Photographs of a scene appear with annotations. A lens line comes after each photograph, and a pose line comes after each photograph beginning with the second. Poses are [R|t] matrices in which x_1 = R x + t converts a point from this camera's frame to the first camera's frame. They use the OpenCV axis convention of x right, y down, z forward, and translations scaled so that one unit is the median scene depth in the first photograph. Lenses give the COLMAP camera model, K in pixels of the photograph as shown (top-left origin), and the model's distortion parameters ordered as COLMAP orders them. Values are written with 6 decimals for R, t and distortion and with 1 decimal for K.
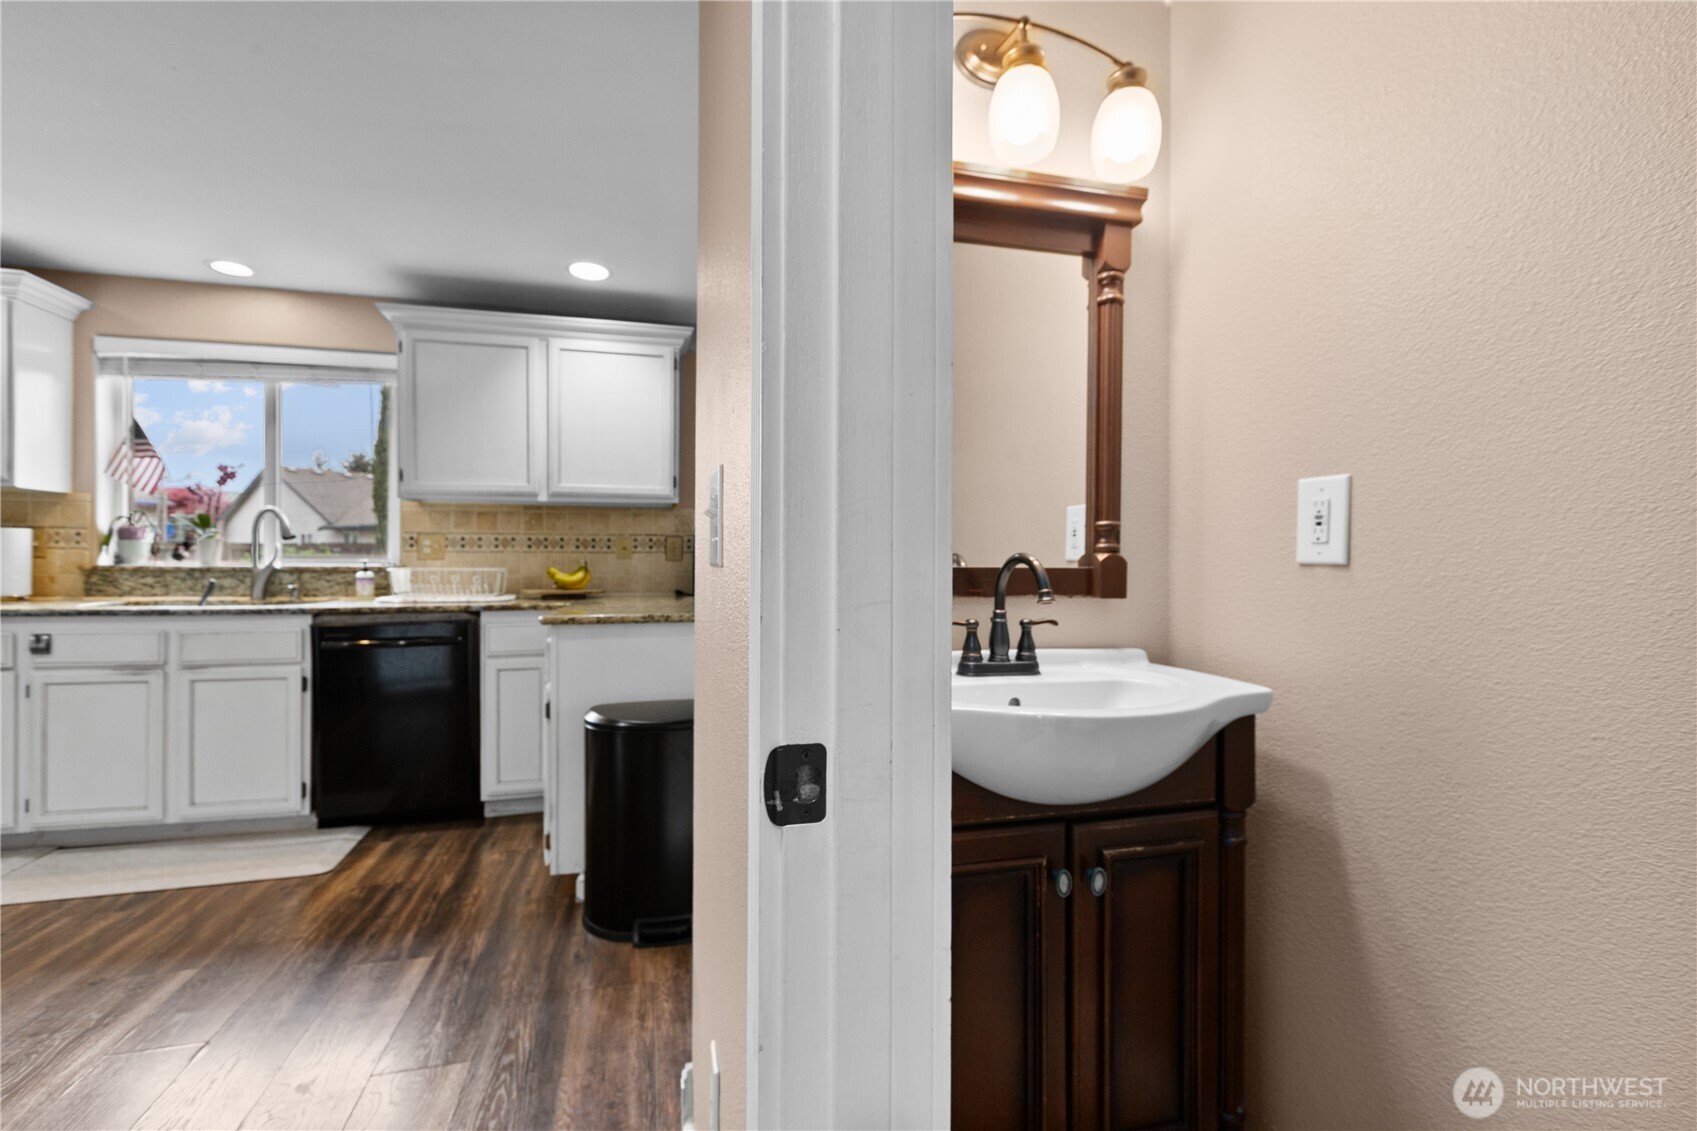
lens RADIAL K [[770.0, 0, 842.2], [0, 770.0, 561.7], [0, 0, 1]] dist [0.000499, -0.002432]
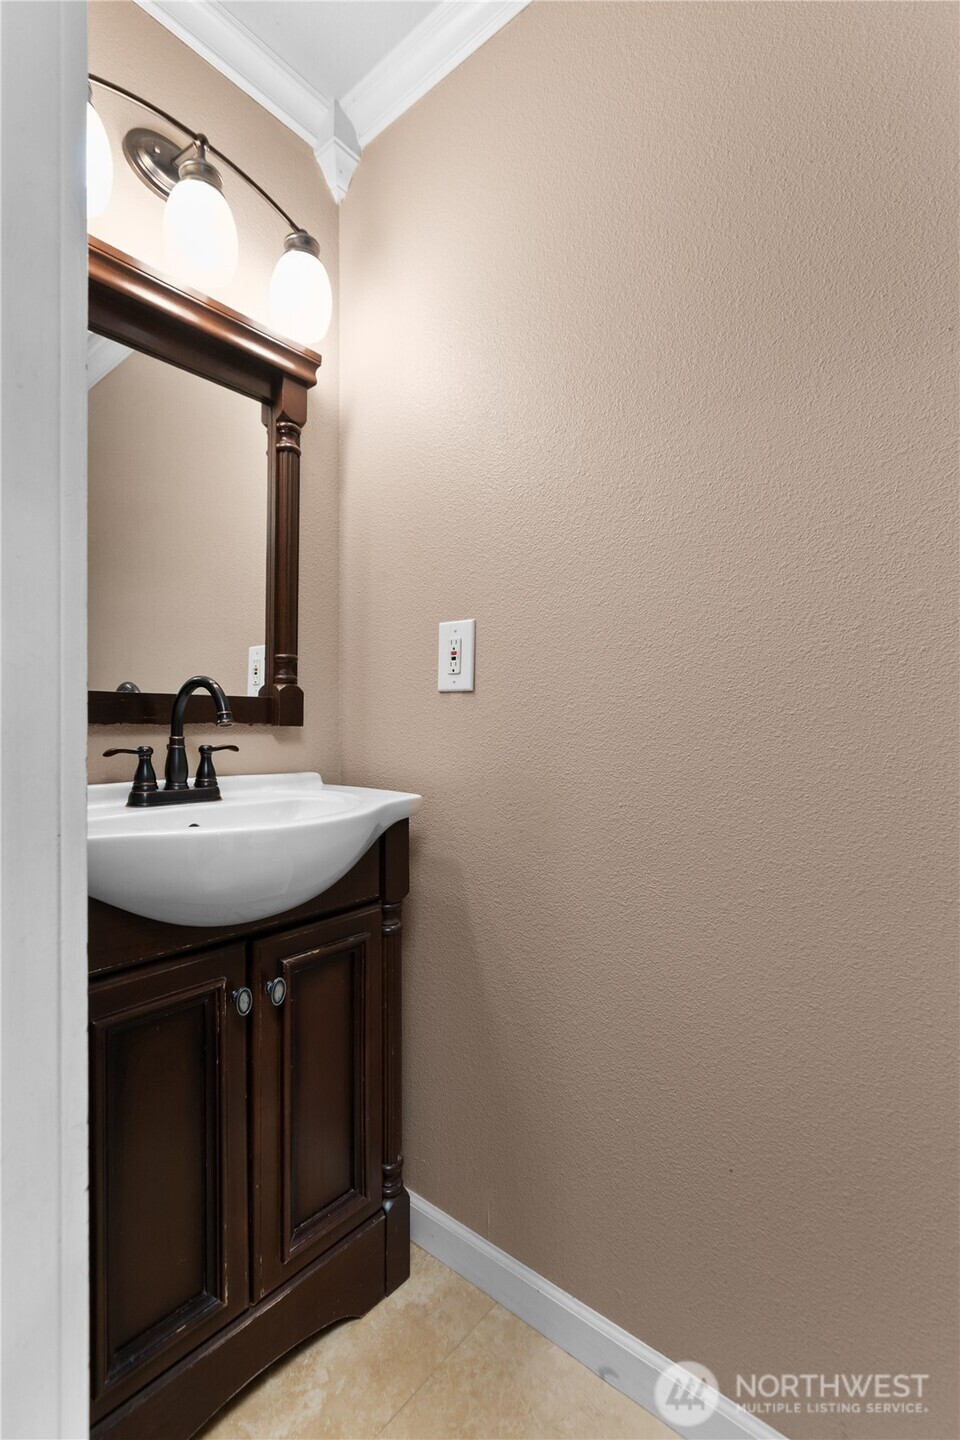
lens RADIAL K [[653.4, 0, 480.9], [0, 653.4, 711.1], [0, 0, 1]] dist [0.000499, -0.002432]
pose [[0.814577, 0.001185, 0.580055, 0.046647], [0.006937, 0.999907, -0.011784, 0.052445], [-0.580014, 0.013623, 0.814492, 0.125818]]
